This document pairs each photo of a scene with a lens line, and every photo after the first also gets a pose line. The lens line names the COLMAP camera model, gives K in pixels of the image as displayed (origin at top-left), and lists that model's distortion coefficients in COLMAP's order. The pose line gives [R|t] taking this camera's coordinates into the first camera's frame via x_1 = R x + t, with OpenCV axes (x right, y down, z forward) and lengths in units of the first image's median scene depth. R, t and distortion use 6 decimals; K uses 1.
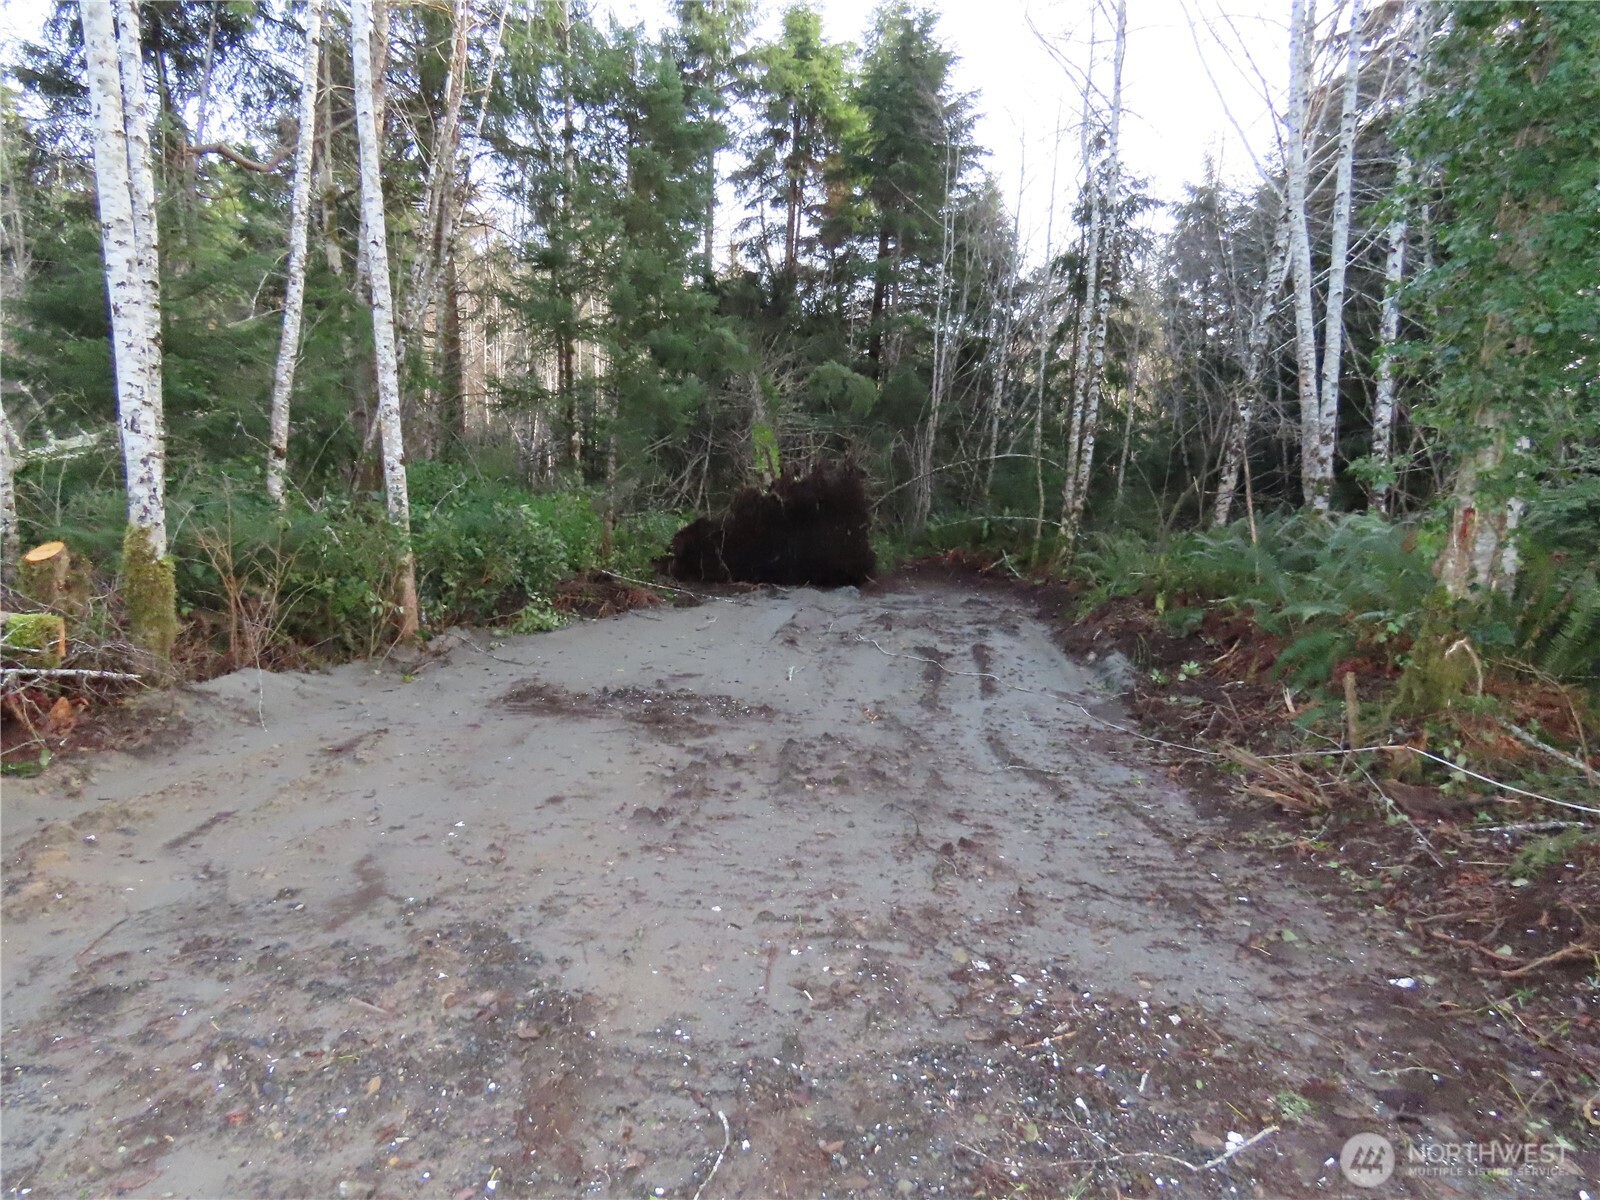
lens RADIAL K [[996.9, 0, 802.5], [0, 996.9, 604.0], [0, 0, 1]] dist [-0.008310, 0.000536]
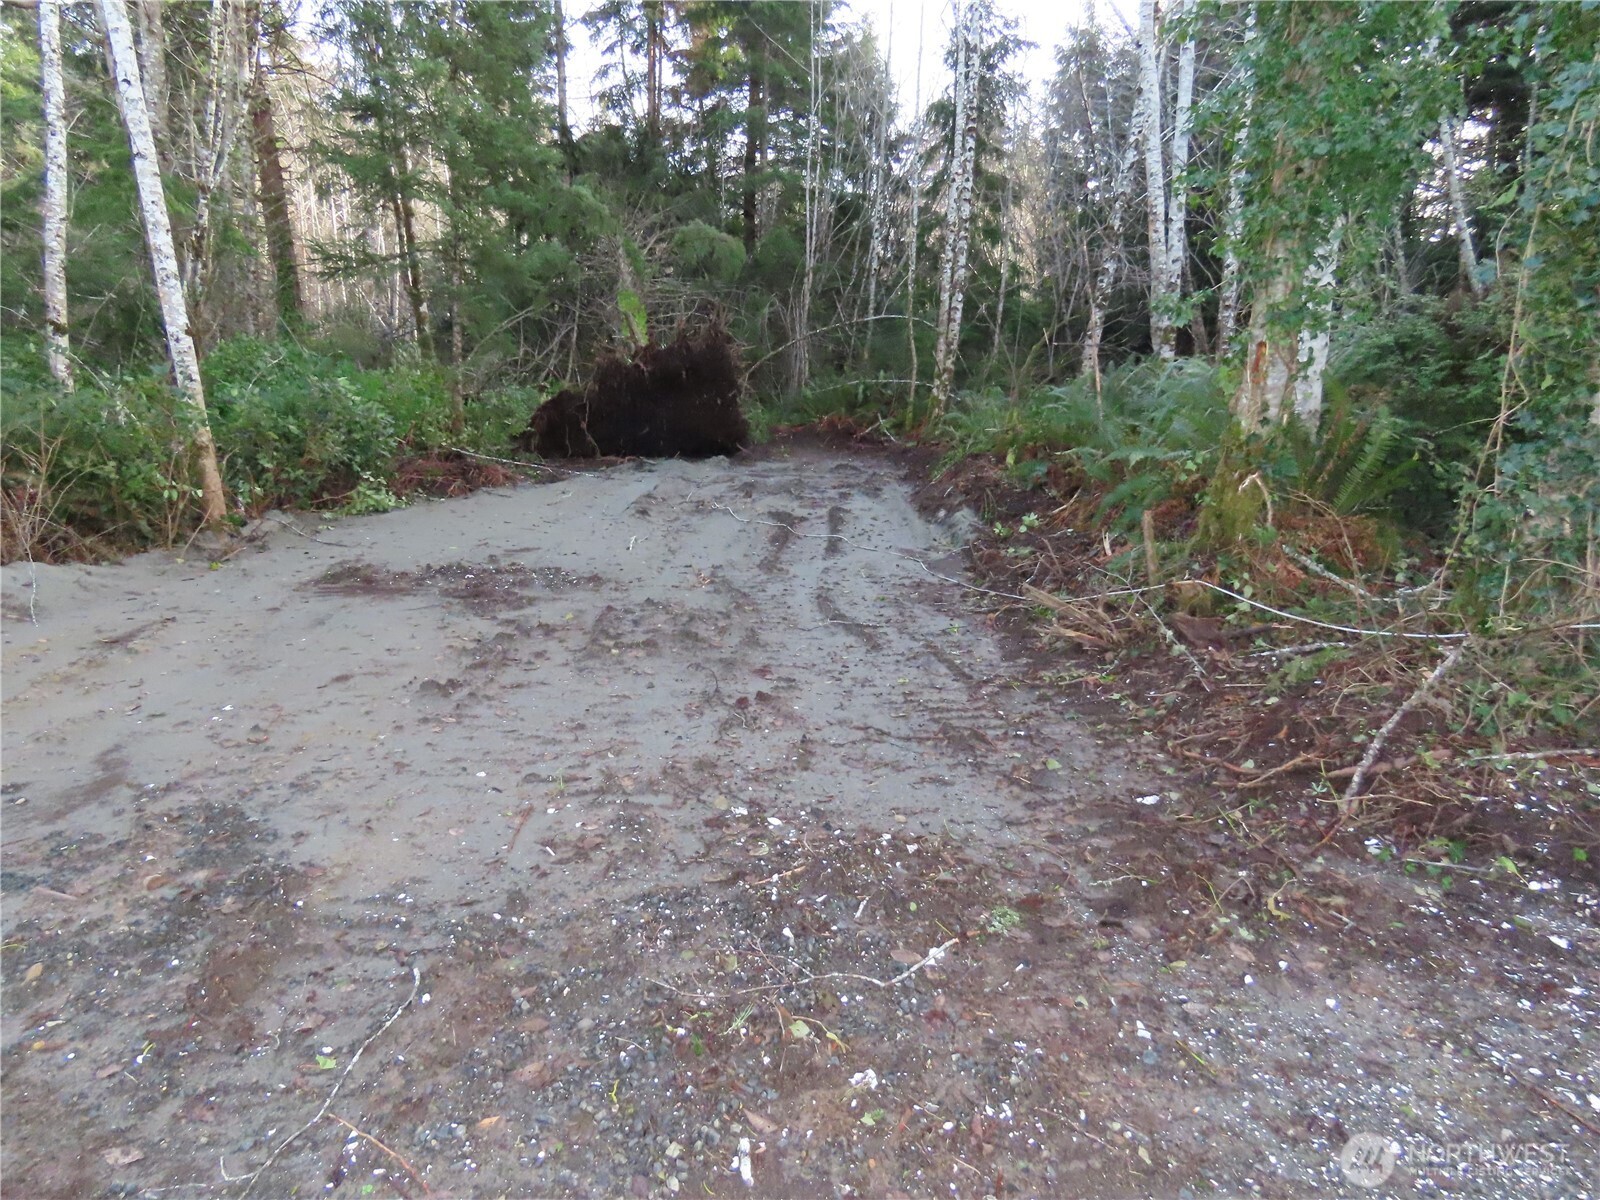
lens RADIAL K [[996.9, 0, 793.9], [0, 996.9, 600.3], [0, 0, 1]] dist [-0.008310, 0.000536]
pose [[0.995132, -0.050773, 0.084460, 0.078327], [0.040215, 0.991676, 0.122320, 0.015686], [-0.089968, -0.118328, 0.988890, 0.013781]]
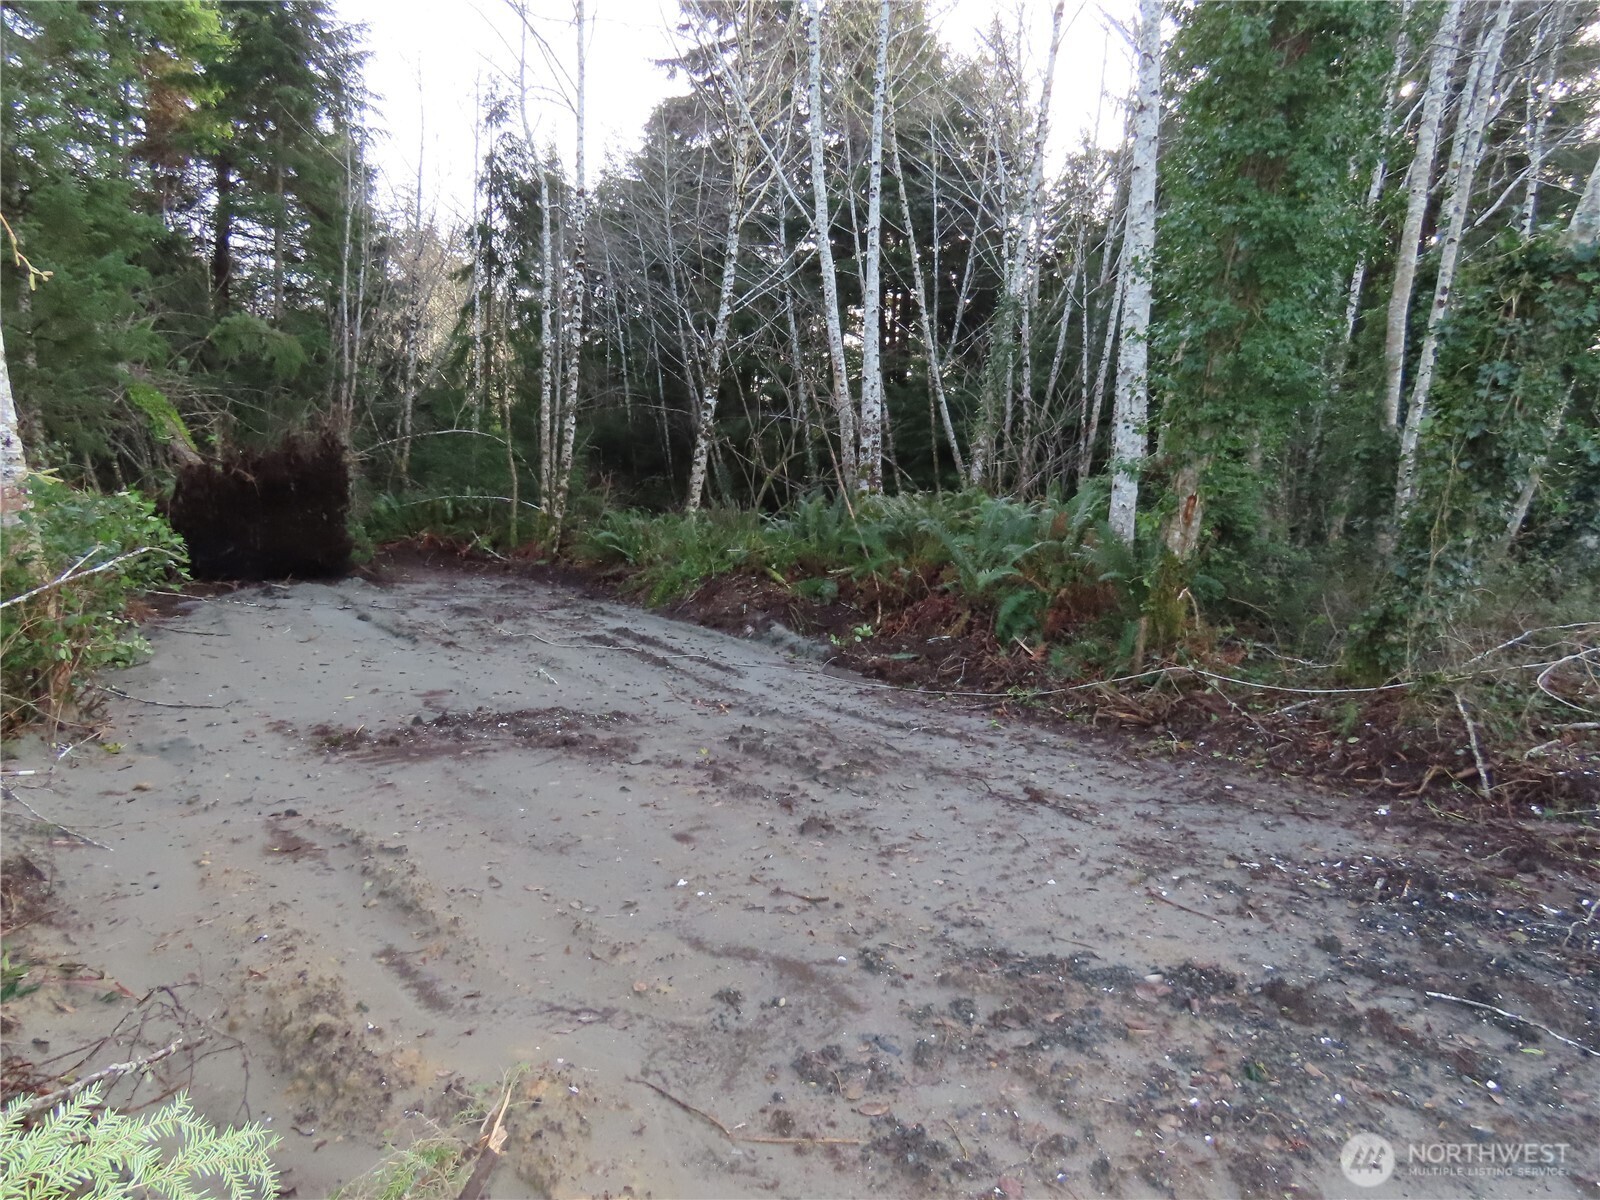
lens RADIAL K [[996.9, 0, 796.6], [0, 996.9, 611.6], [0, 0, 1]] dist [-0.008310, 0.000536]
pose [[0.778353, -0.080150, 0.622690, -0.511259], [0.059269, 0.996769, 0.054214, -0.032921], [-0.625023, -0.005292, 0.780588, 0.179817]]
